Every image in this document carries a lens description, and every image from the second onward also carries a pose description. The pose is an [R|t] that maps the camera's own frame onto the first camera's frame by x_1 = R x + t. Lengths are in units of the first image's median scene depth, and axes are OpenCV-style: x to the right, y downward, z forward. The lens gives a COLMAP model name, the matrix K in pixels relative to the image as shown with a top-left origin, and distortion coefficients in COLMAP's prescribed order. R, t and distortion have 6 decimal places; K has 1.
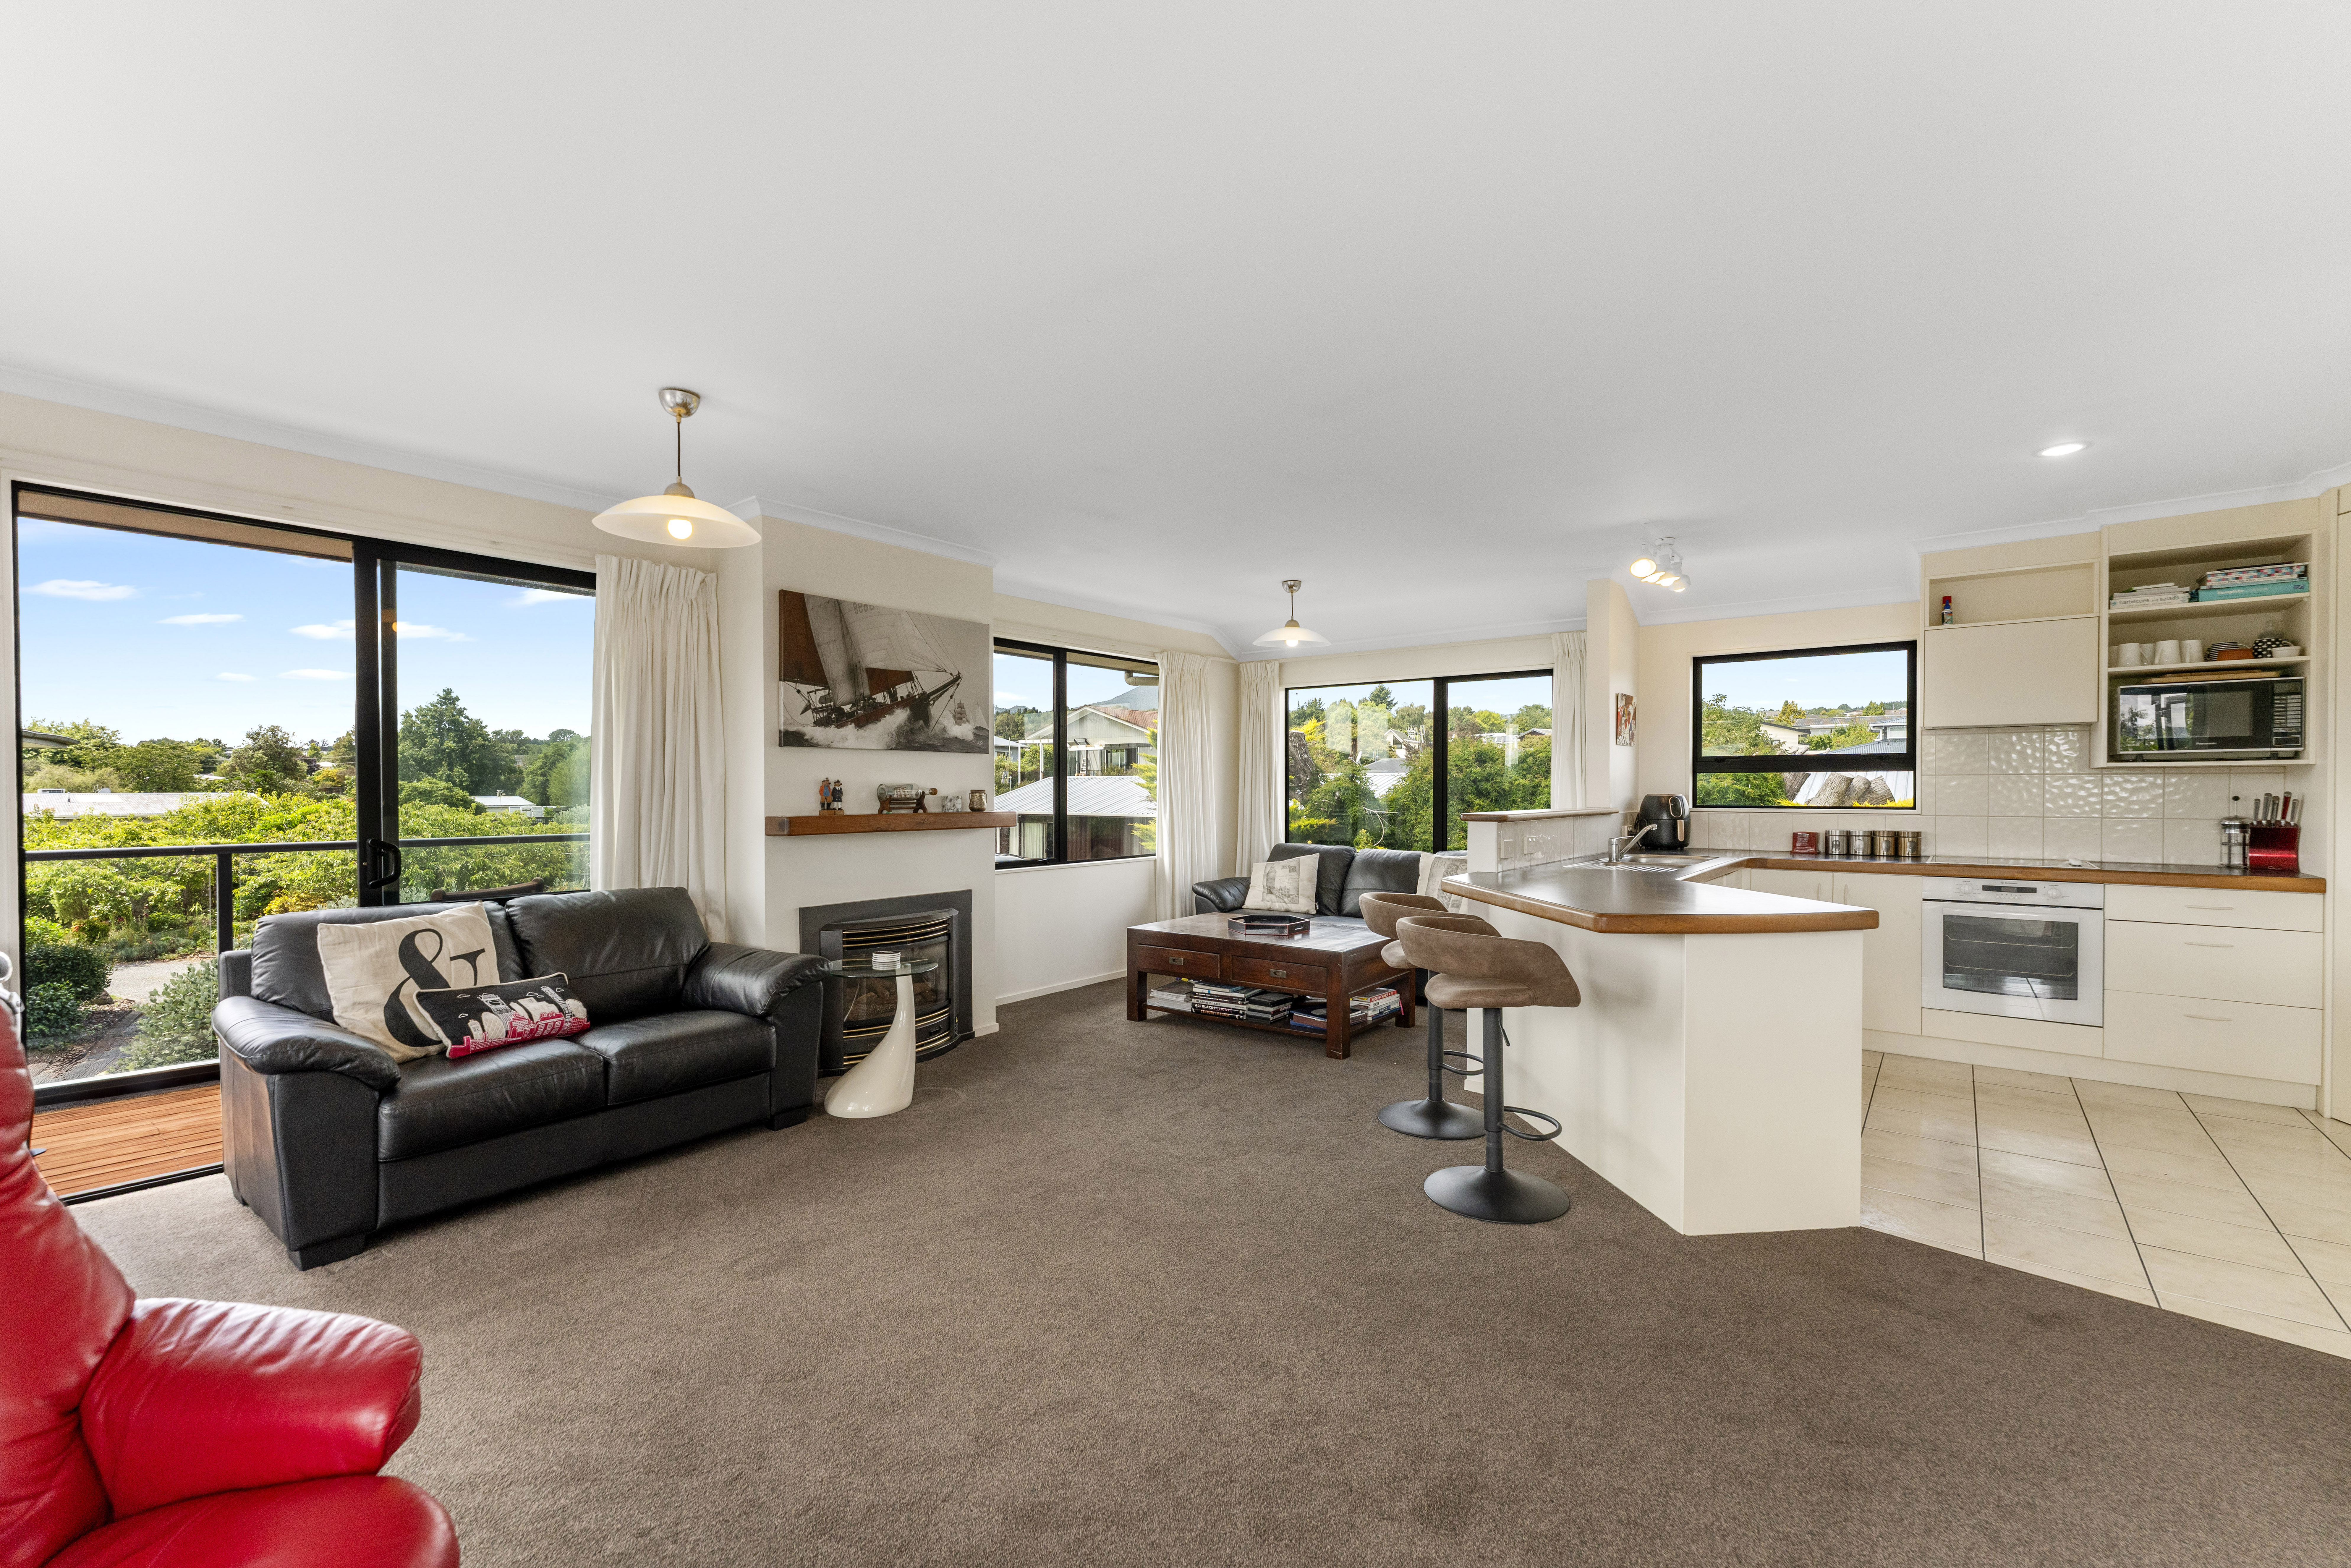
lens RADIAL K [[971.4, 0, 1180.2], [0, 971.4, 799.9], [0, 0, 1]] dist [-0.006584, 0.001382]
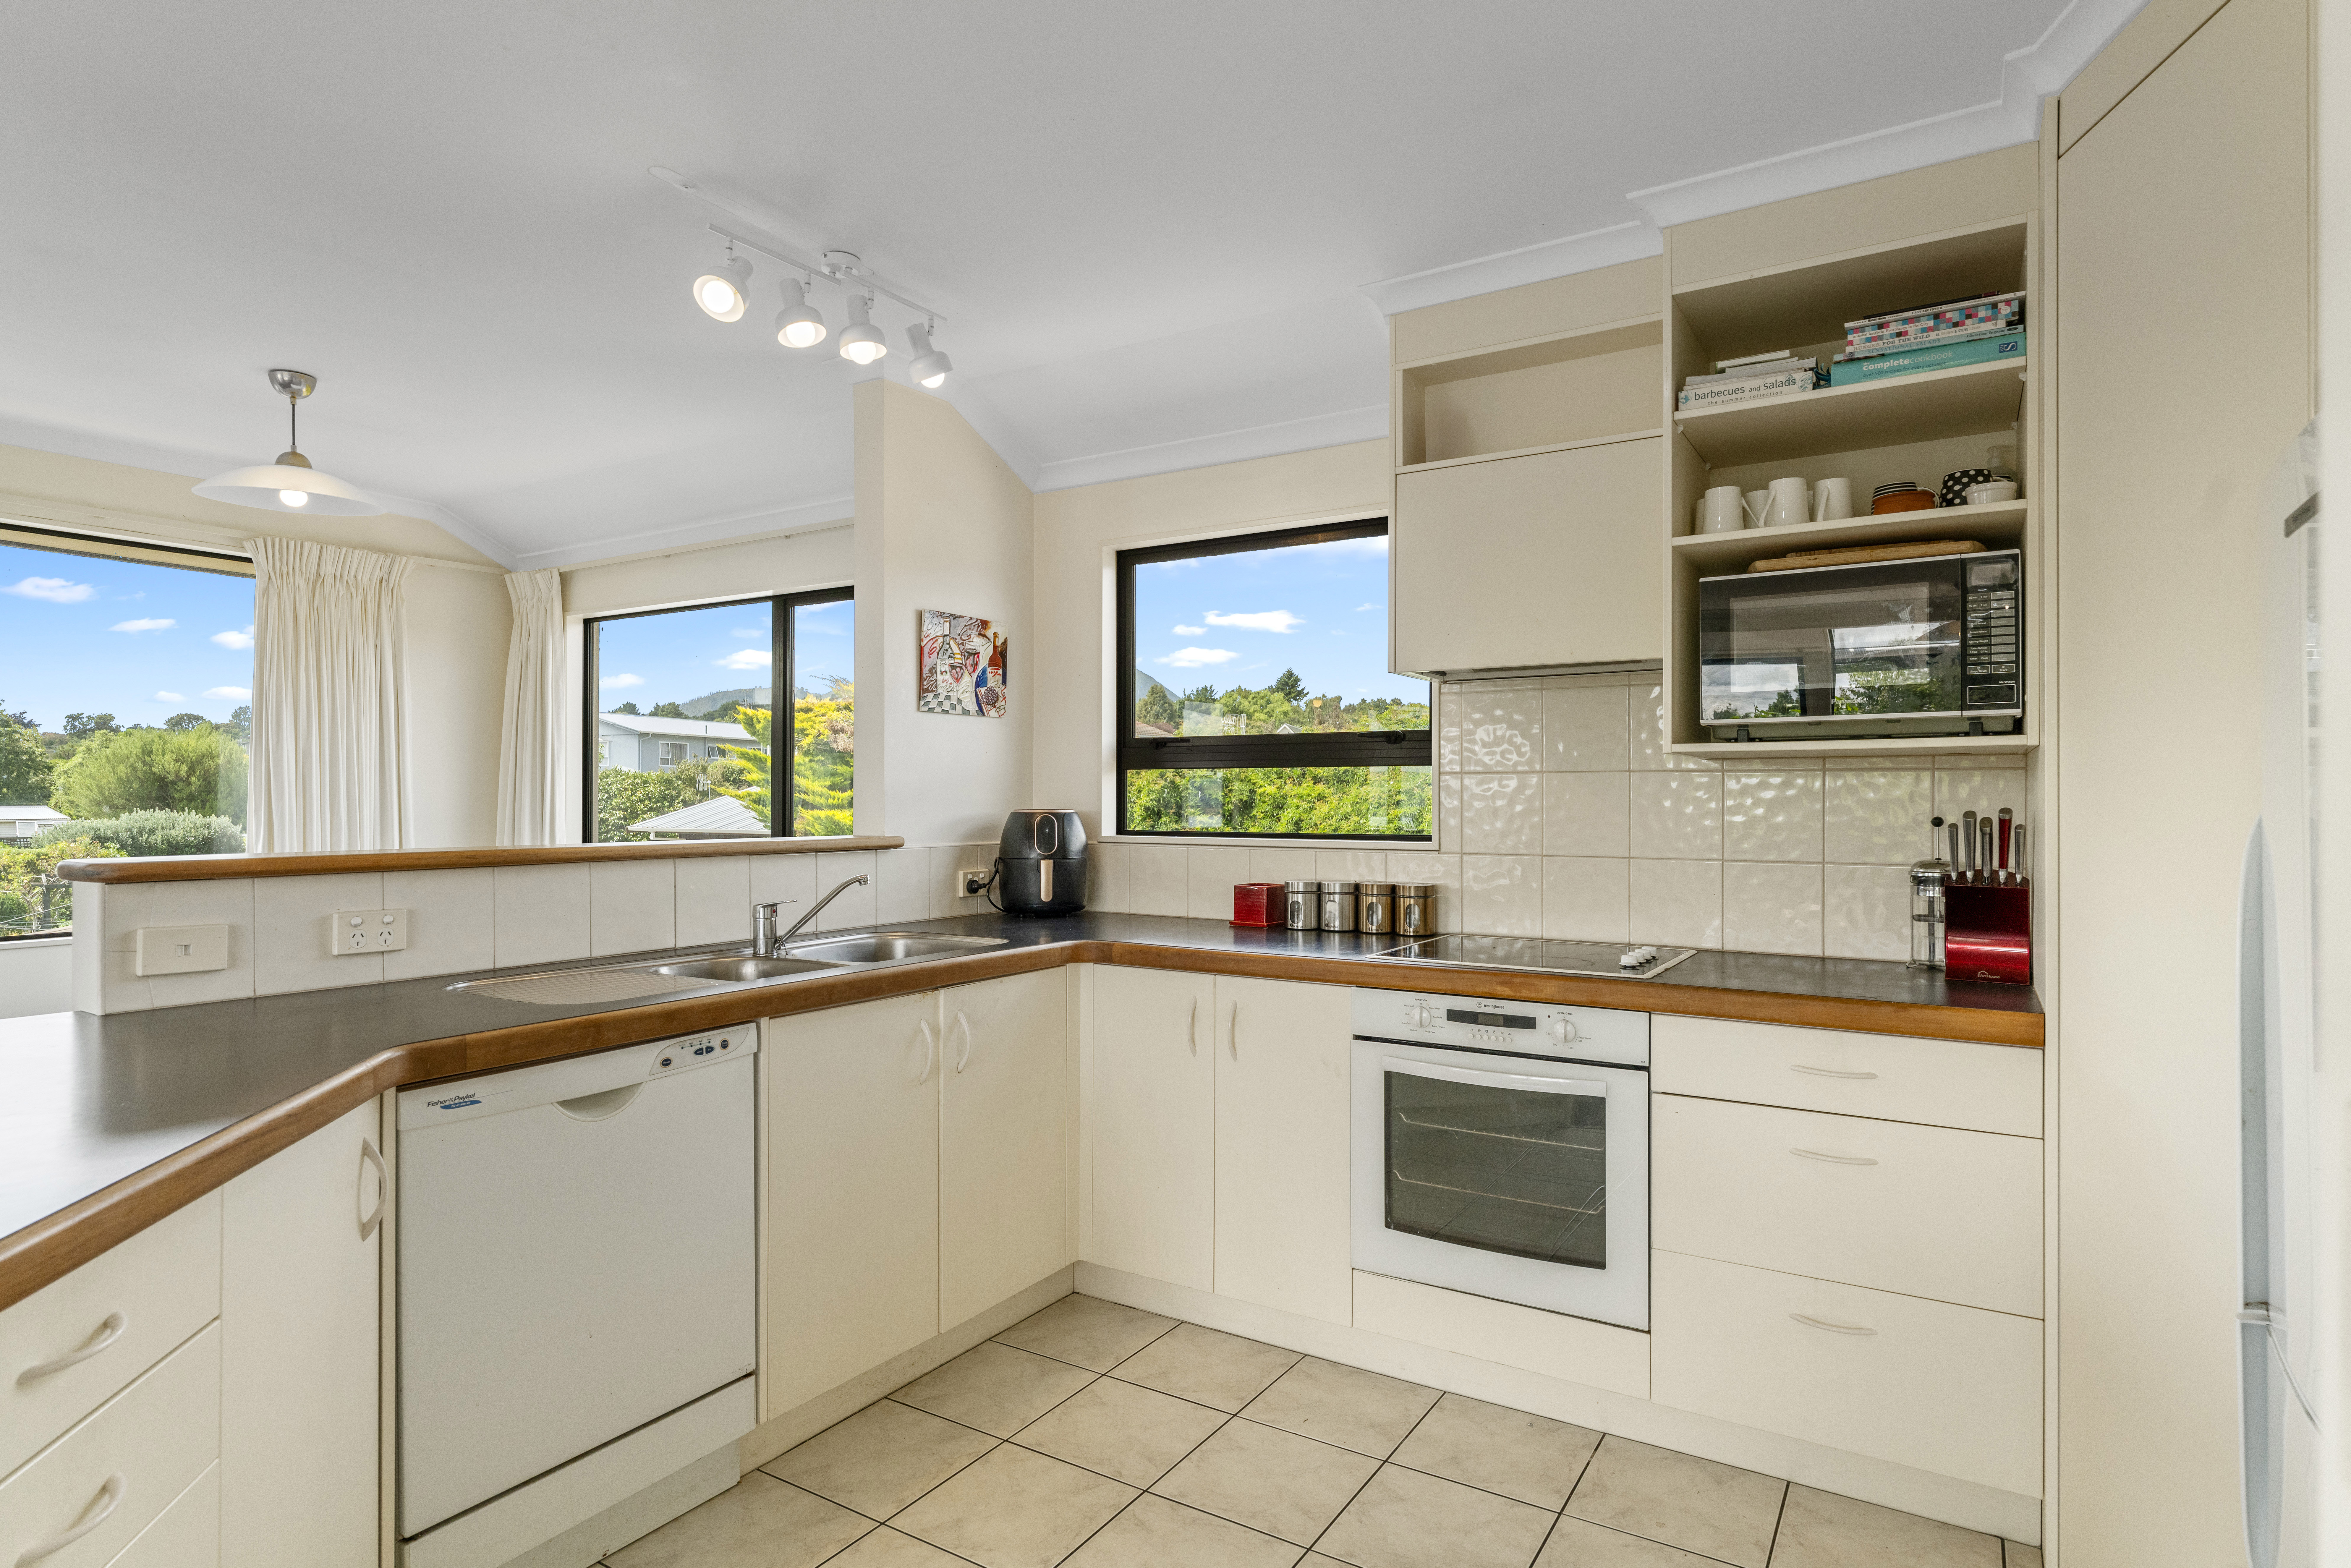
lens RADIAL K [[1240.7, 0, 1178.0], [0, 1240.7, 794.4], [0, 0, 1]] dist [0.000412, -0.003228]
pose [[0.993081, 0.003414, 0.117382, 0.572252], [-0.001605, 0.999878, -0.015507, -0.004248], [-0.117421, 0.015211, 0.992966, 0.386303]]
